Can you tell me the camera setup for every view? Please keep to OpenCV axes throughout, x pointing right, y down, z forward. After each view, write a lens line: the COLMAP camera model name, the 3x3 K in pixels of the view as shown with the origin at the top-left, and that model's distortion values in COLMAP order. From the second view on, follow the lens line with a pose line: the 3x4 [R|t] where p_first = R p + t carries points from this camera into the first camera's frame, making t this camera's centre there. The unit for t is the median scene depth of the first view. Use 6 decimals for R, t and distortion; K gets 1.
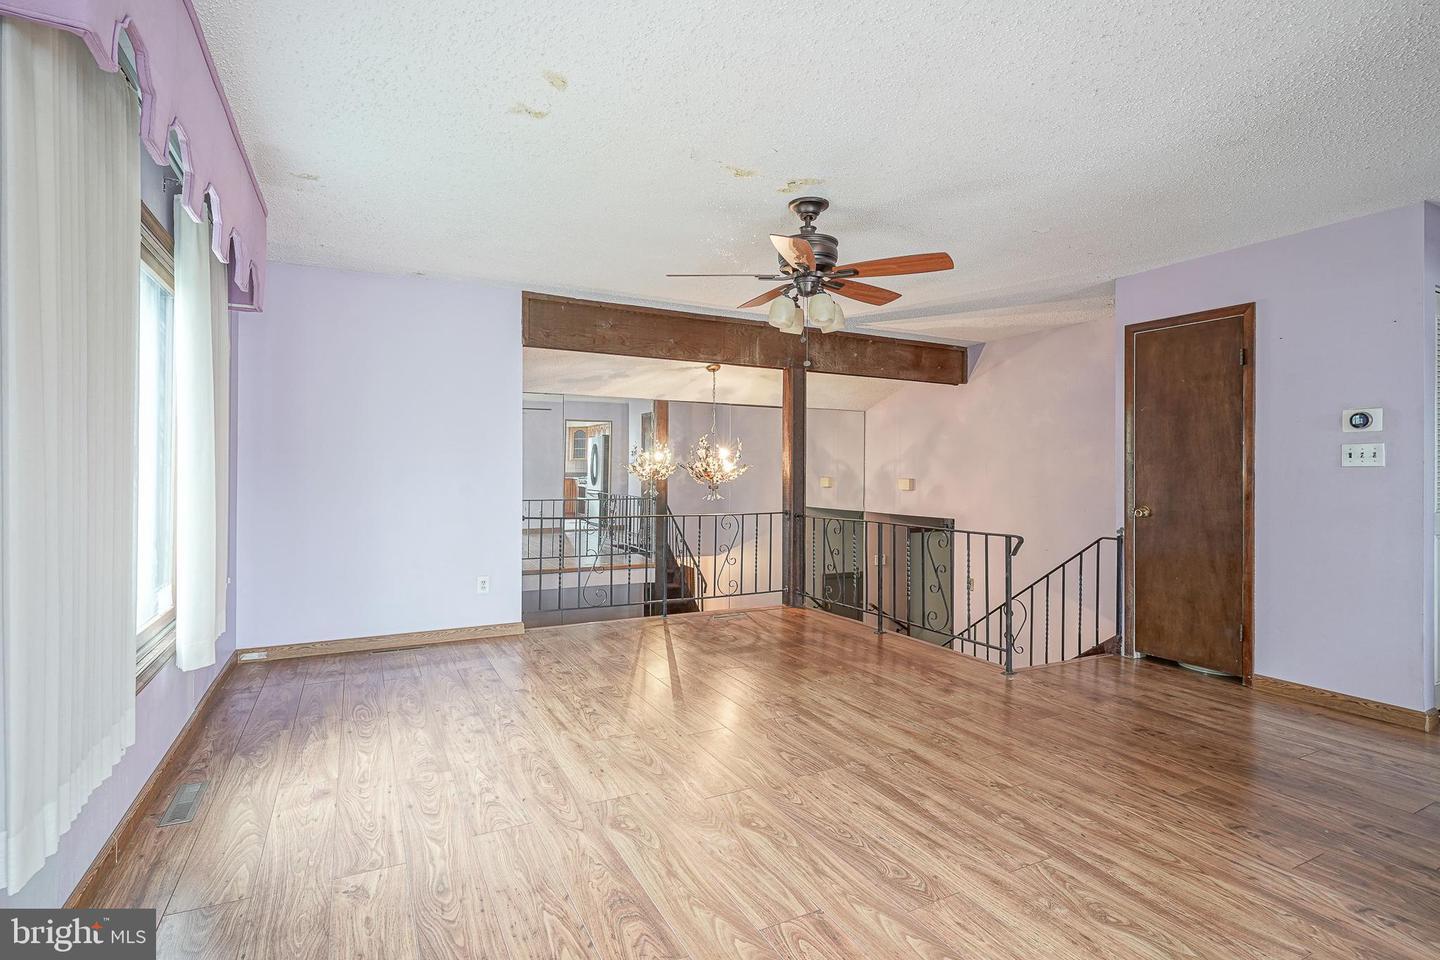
lens RADIAL K [[712.8, 0, 720.0], [0, 712.8, 471.4], [0, 0, 1]] dist [0.019788, 0.000154]
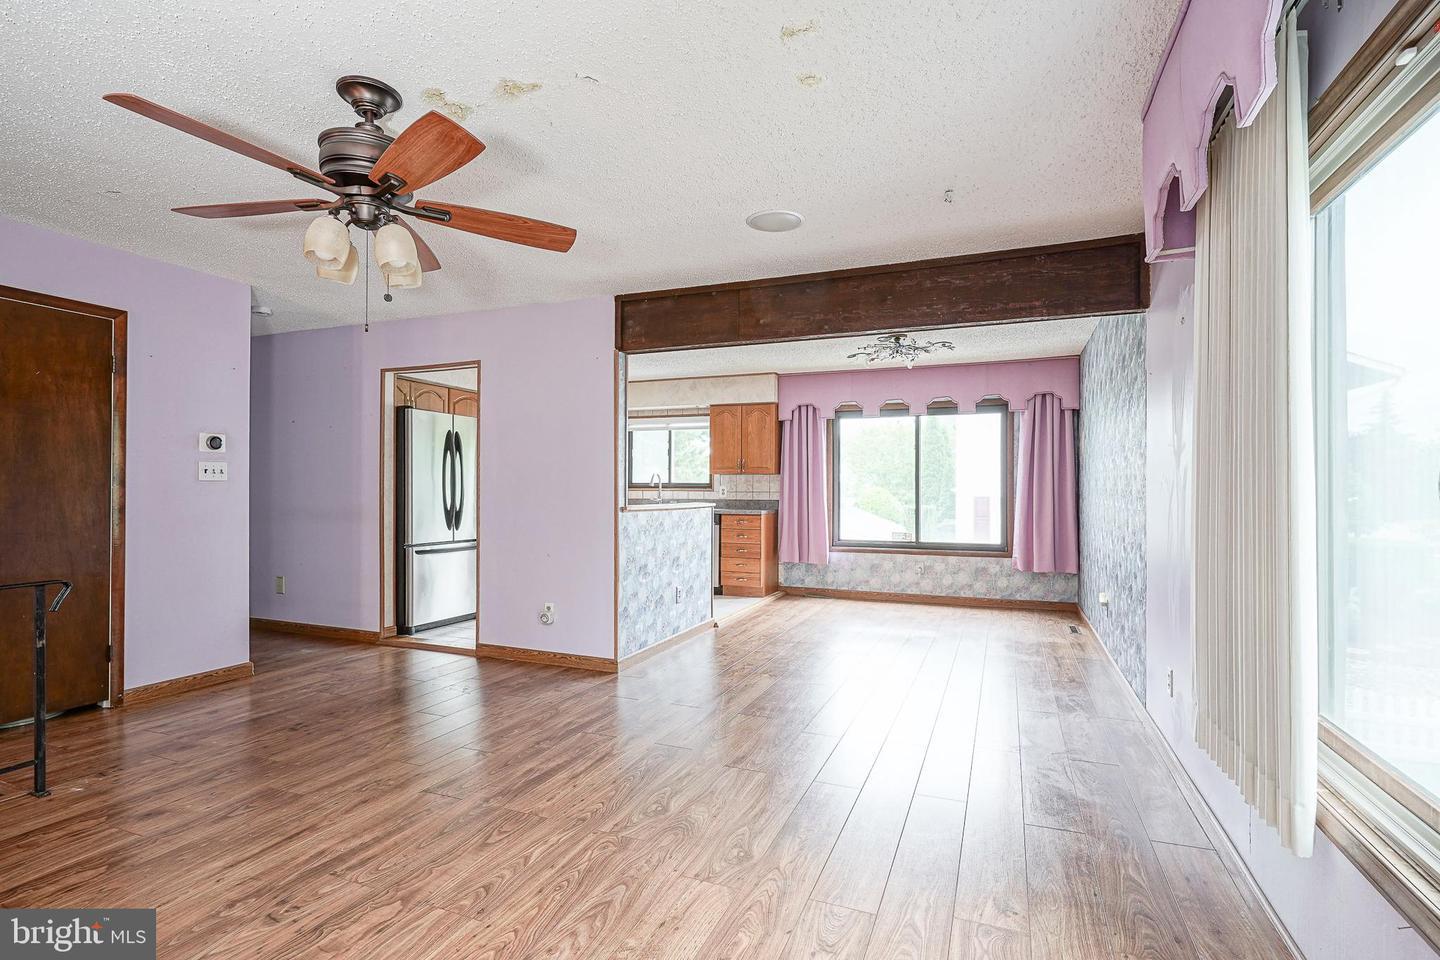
lens RADIAL K [[736.6, 0, 714.7], [0, 736.6, 487.4], [0, 0, 1]] dist [-0.007093, 0.000474]
pose [[-0.659236, -0.001731, 0.751934, -0.654857], [-0.005493, 0.999982, -0.002513, 0.003465], [-0.751916, -0.005787, -0.659233, 1.291679]]
